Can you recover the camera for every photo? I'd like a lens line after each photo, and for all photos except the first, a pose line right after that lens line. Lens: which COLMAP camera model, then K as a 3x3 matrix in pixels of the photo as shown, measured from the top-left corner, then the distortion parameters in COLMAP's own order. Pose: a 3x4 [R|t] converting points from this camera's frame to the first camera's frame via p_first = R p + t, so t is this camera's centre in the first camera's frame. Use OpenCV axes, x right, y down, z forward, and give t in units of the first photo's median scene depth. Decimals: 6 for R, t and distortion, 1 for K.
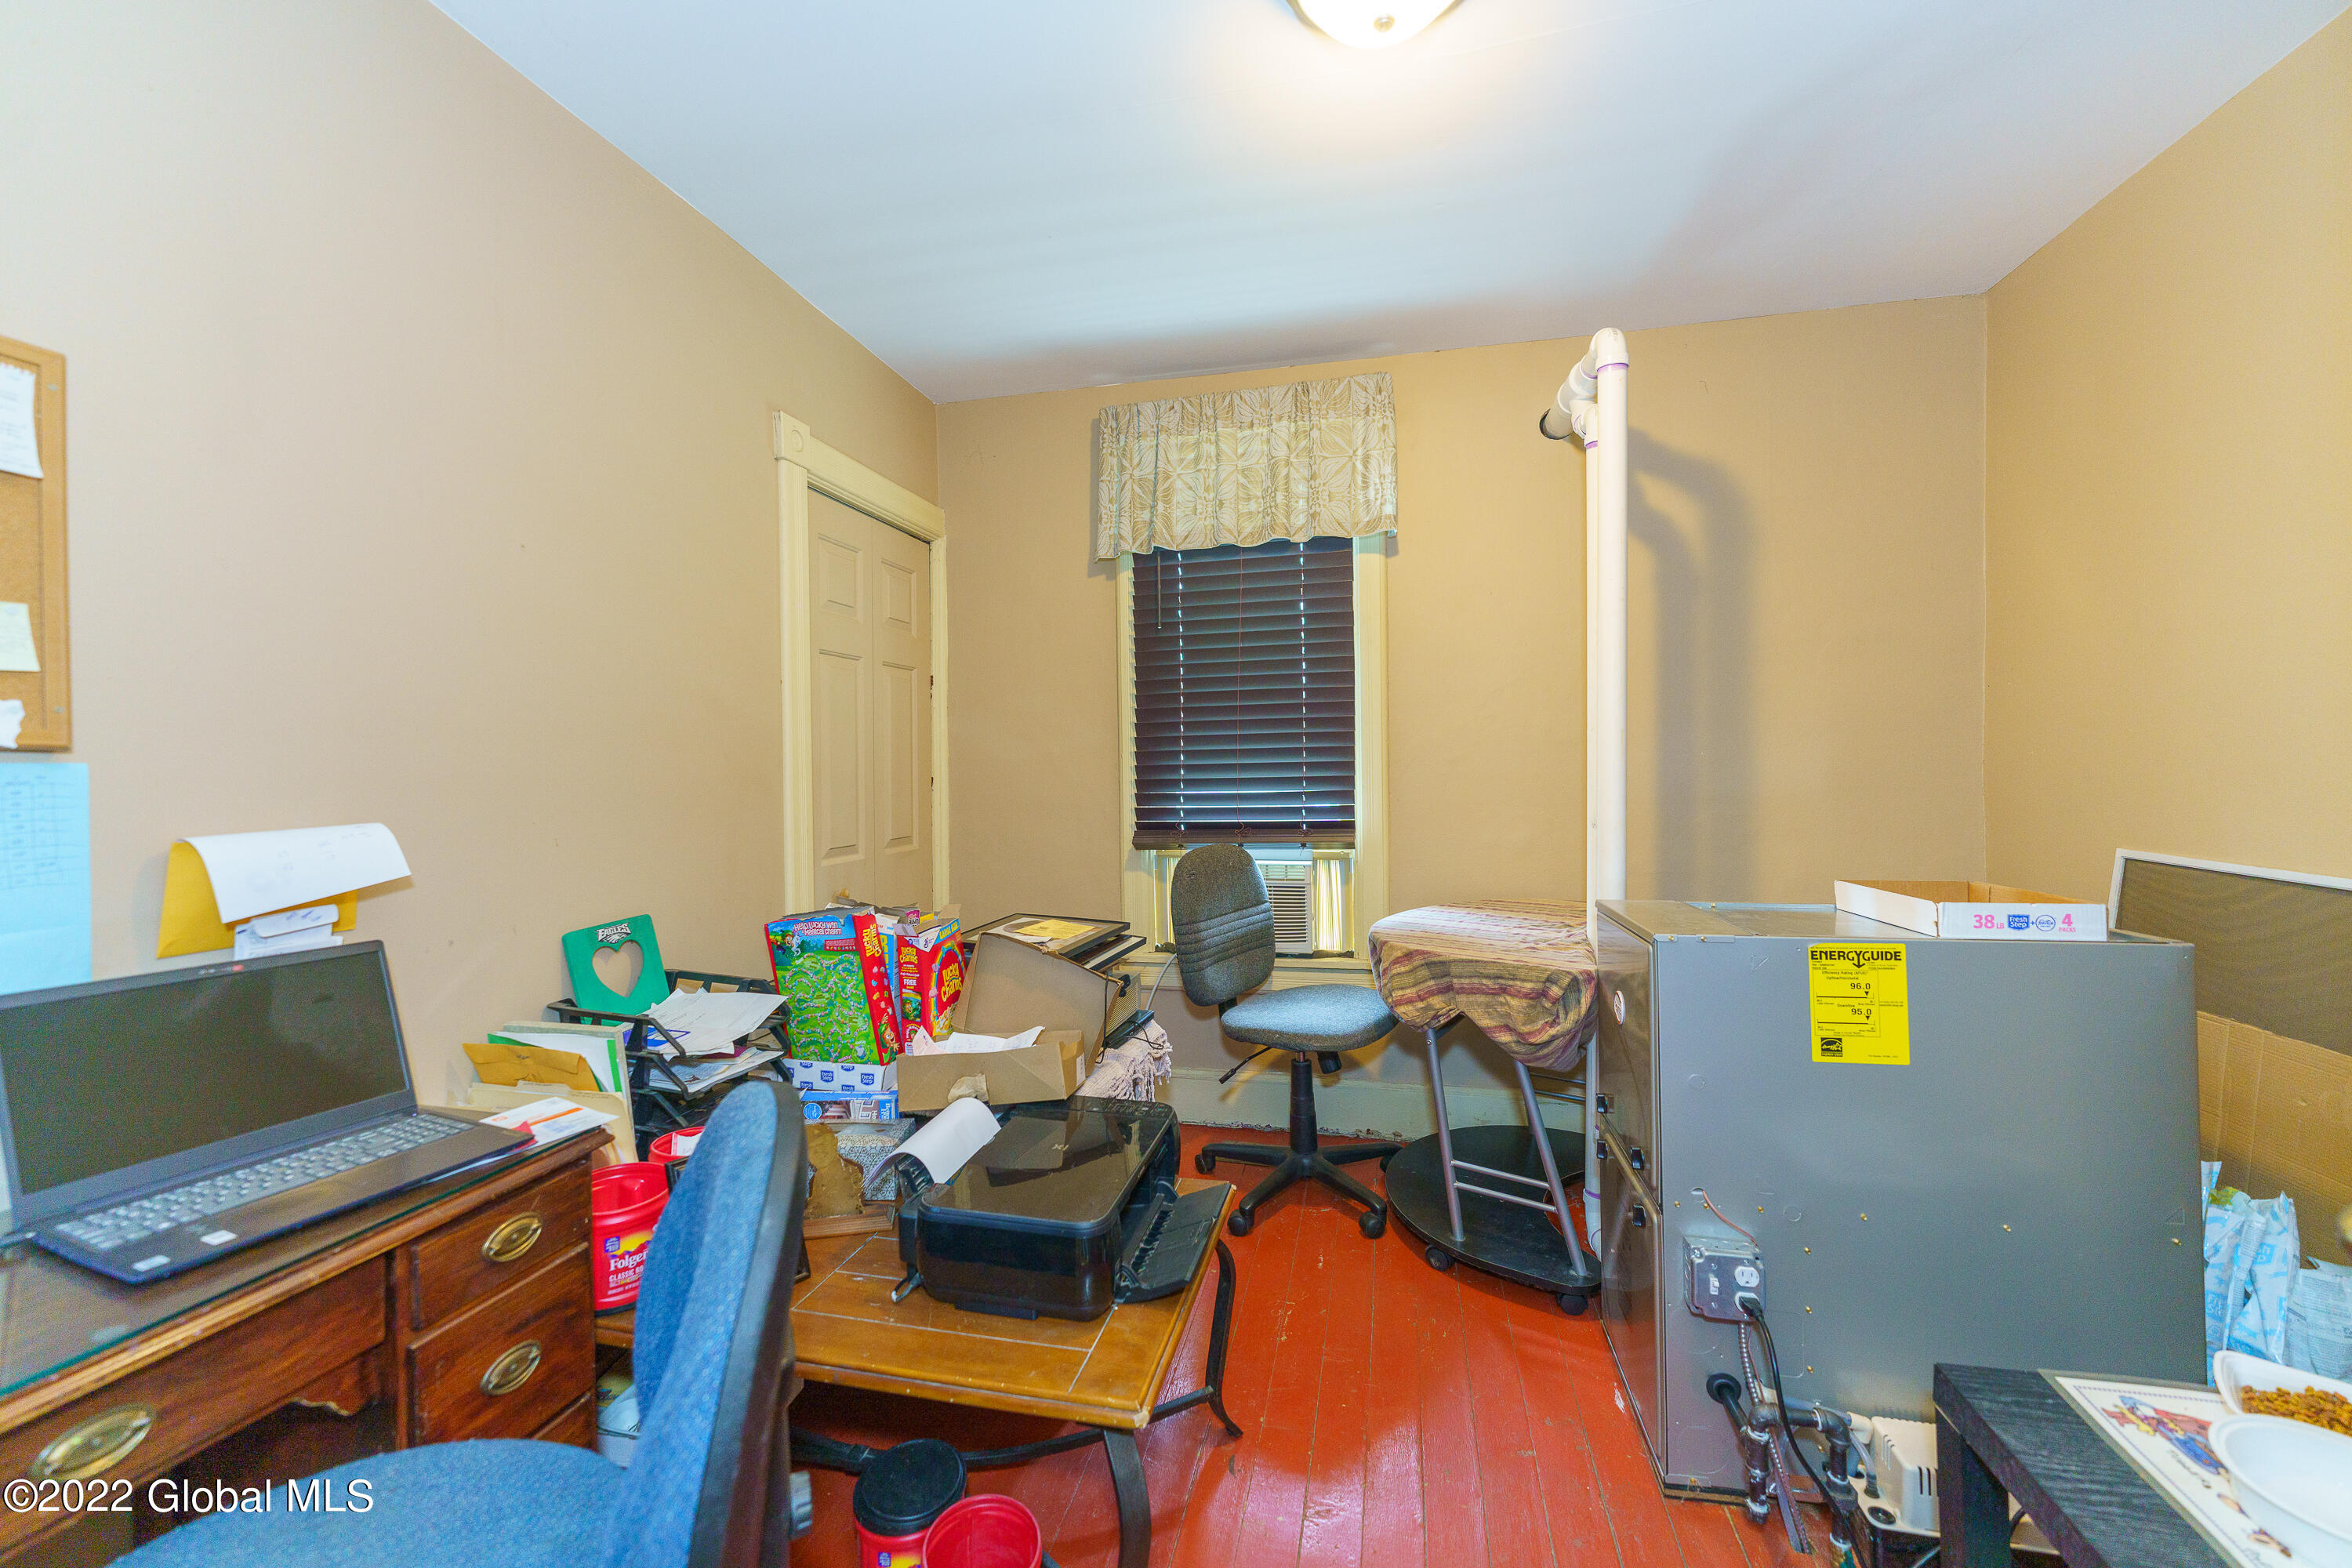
lens RADIAL K [[934.1, 0, 1179.6], [0, 934.1, 772.9], [0, 0, 1]] dist [0.001752, 0.000070]
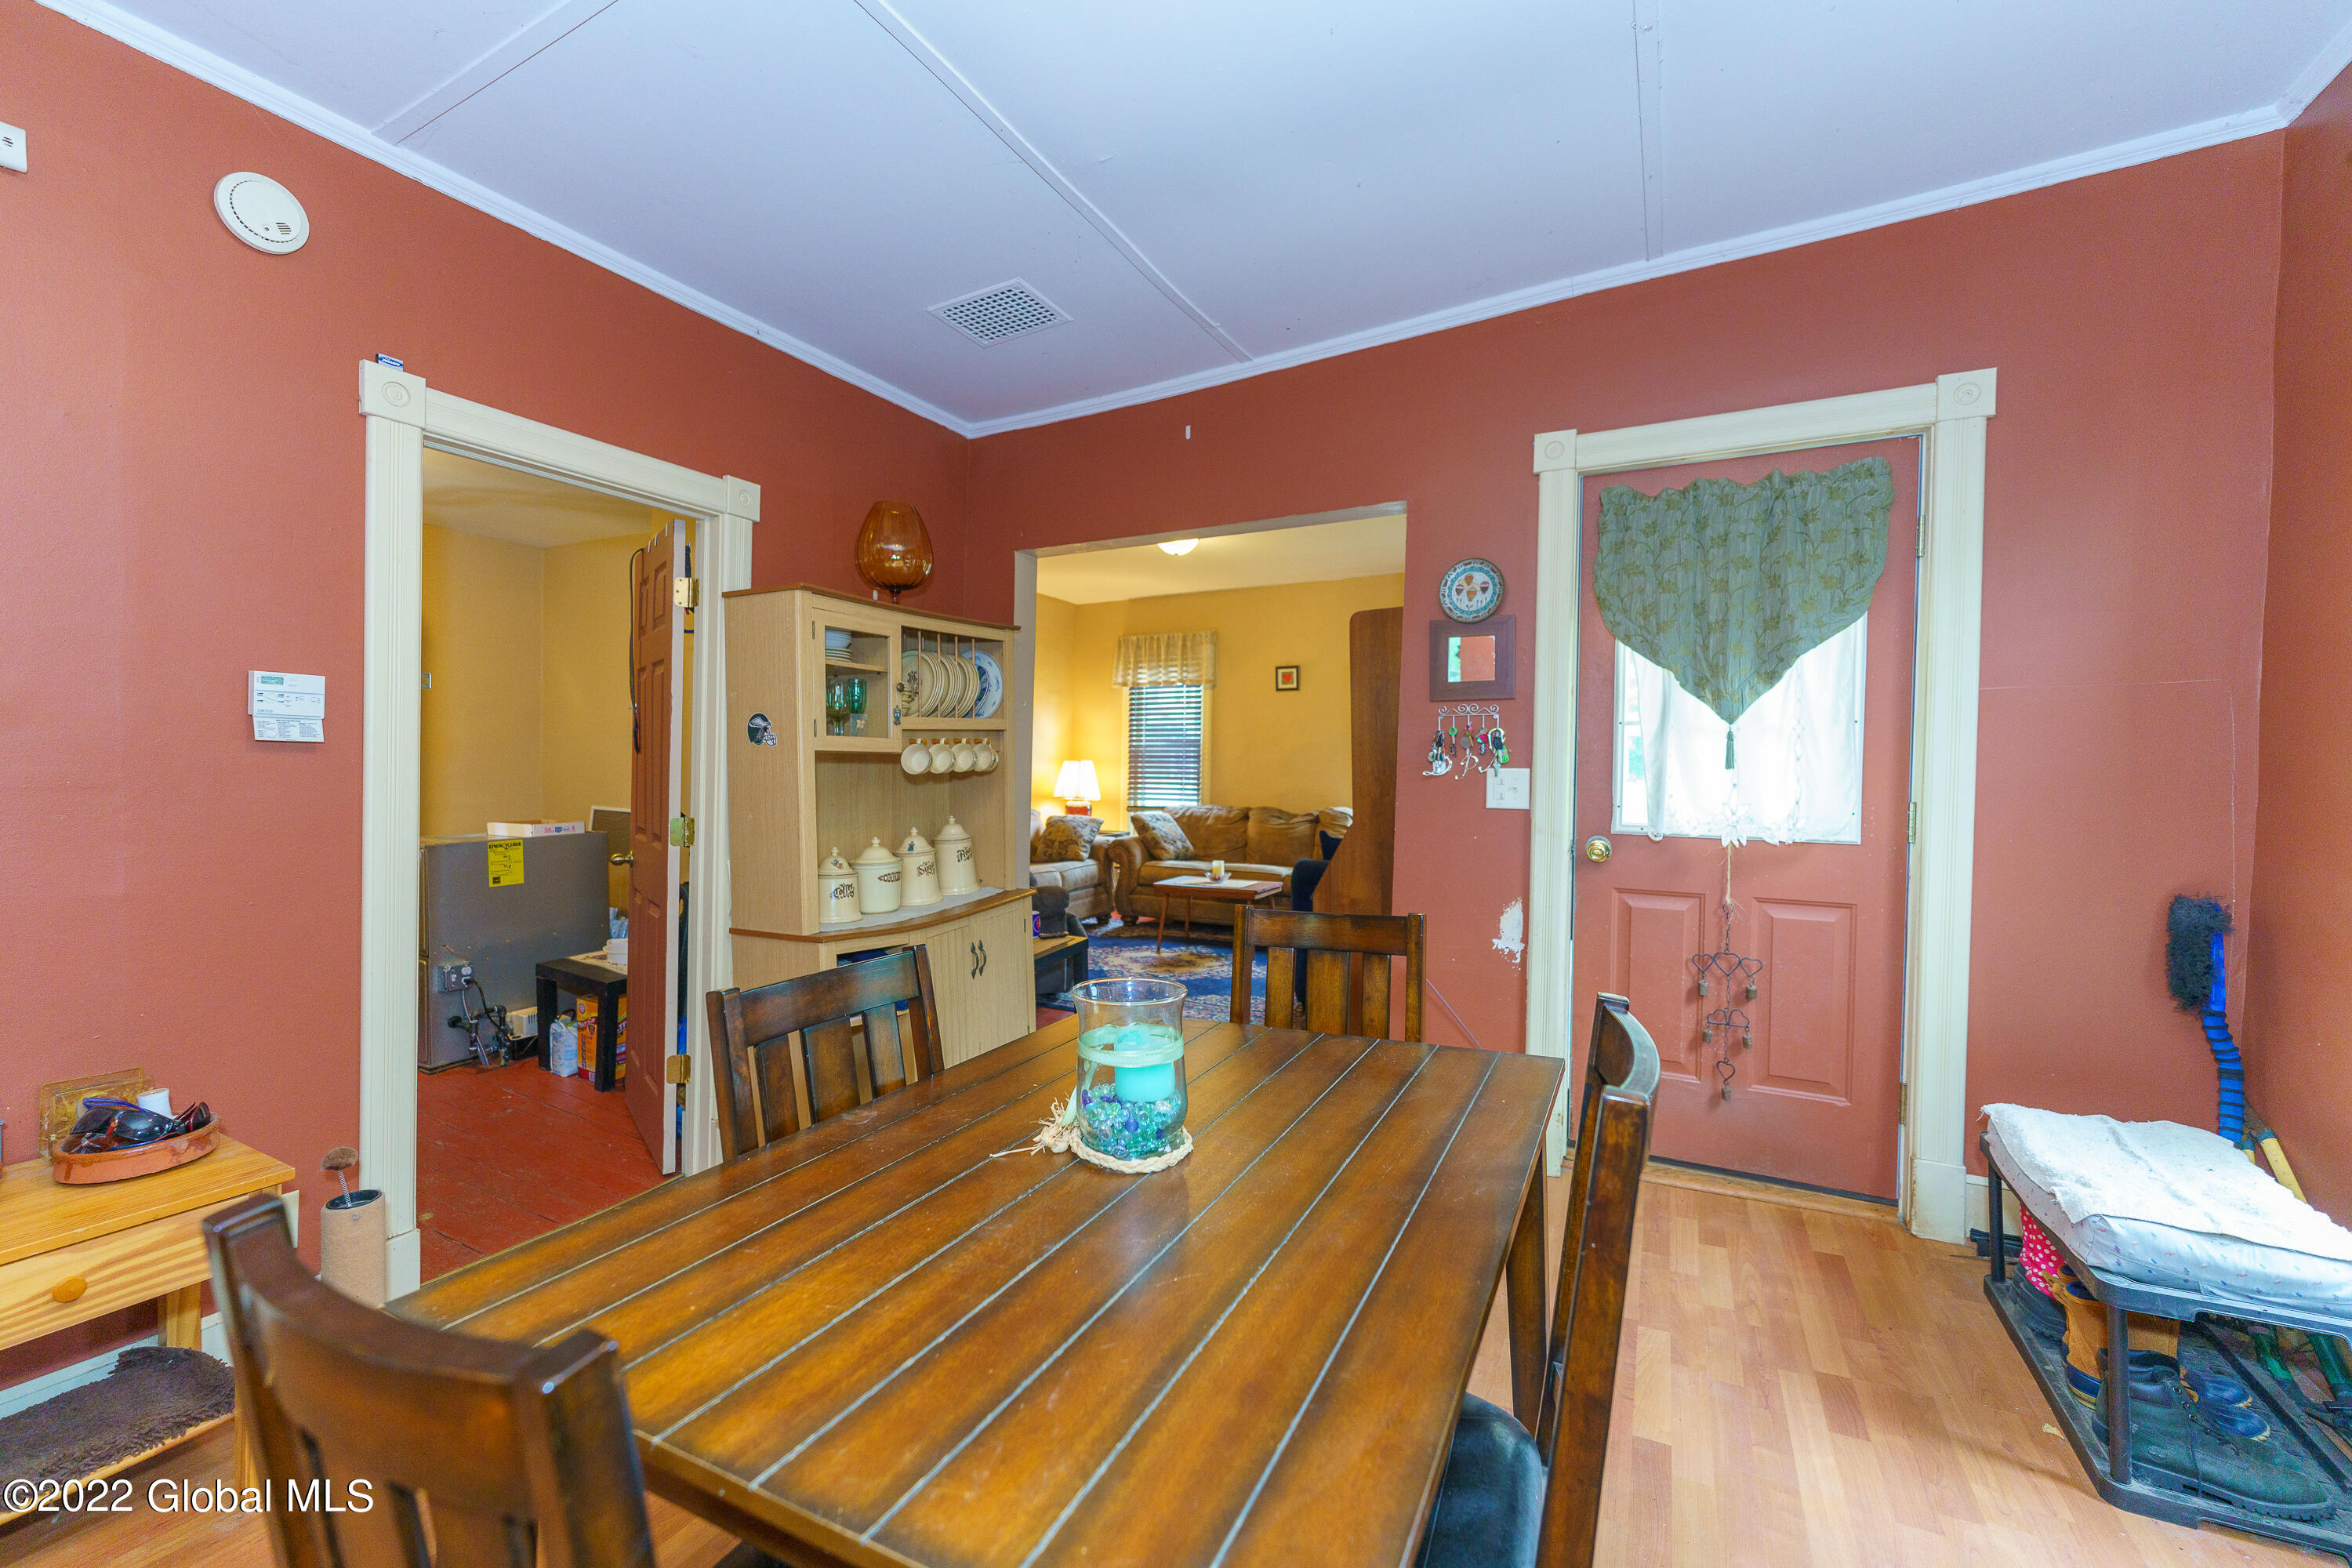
lens RADIAL K [[934.1, 0, 1179.6], [0, 934.1, 772.9], [0, 0, 1]] dist [0.001752, 0.000070]
pose [[0.229139, -0.001603, 0.973392, -1.471179], [-0.003100, 0.999992, 0.002377, -0.028279], [-0.973389, -0.003562, 0.229132, -1.529290]]
